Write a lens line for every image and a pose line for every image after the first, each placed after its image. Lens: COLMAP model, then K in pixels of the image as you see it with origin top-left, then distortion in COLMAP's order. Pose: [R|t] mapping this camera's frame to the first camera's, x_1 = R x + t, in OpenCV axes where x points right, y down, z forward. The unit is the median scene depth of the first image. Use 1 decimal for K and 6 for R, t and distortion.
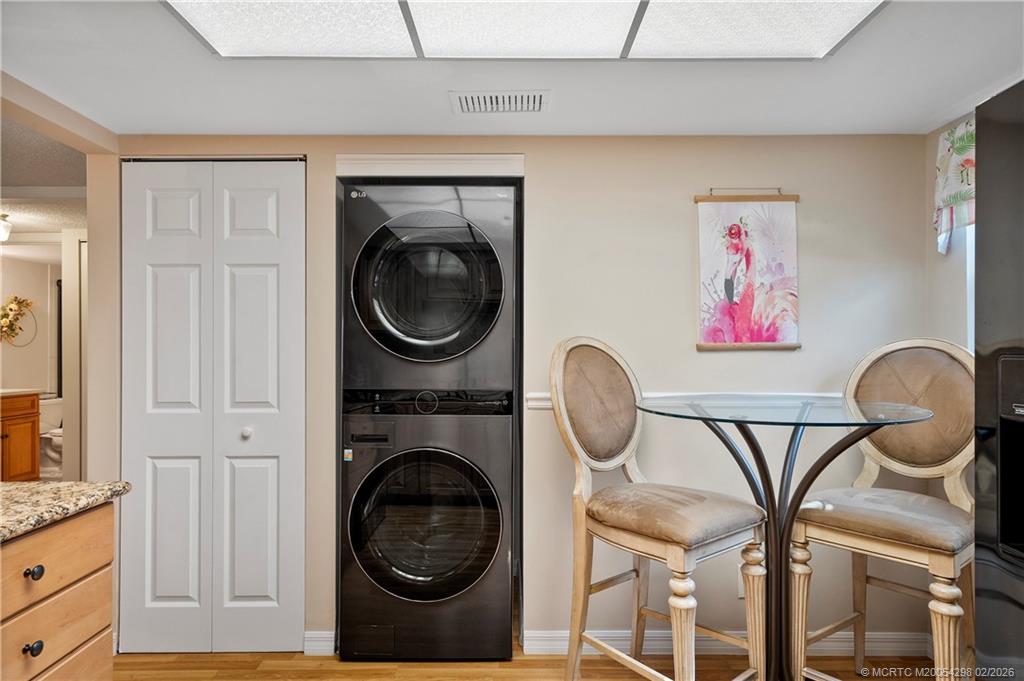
lens RADIAL K [[575.3, 0, 512.0], [0, 575.3, 340.5], [0, 0, 1]] dist [0.002074, 0.001385]
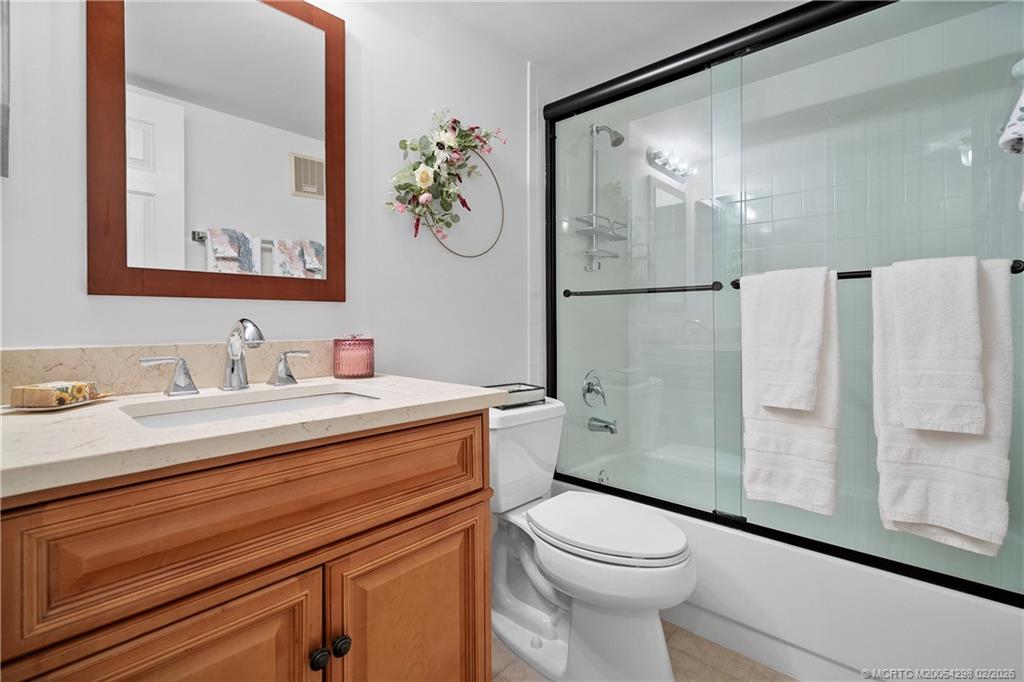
lens RADIAL K [[467.7, 0, 512.7], [0, 467.7, 345.0], [0, 0, 1]] dist [0.000924, 0.000139]
pose [[0.741779, 0.025502, -0.670160, -0.643839], [0.009497, 0.998777, 0.048520, 0.053064], [0.670578, -0.042356, 0.740629, 0.814437]]
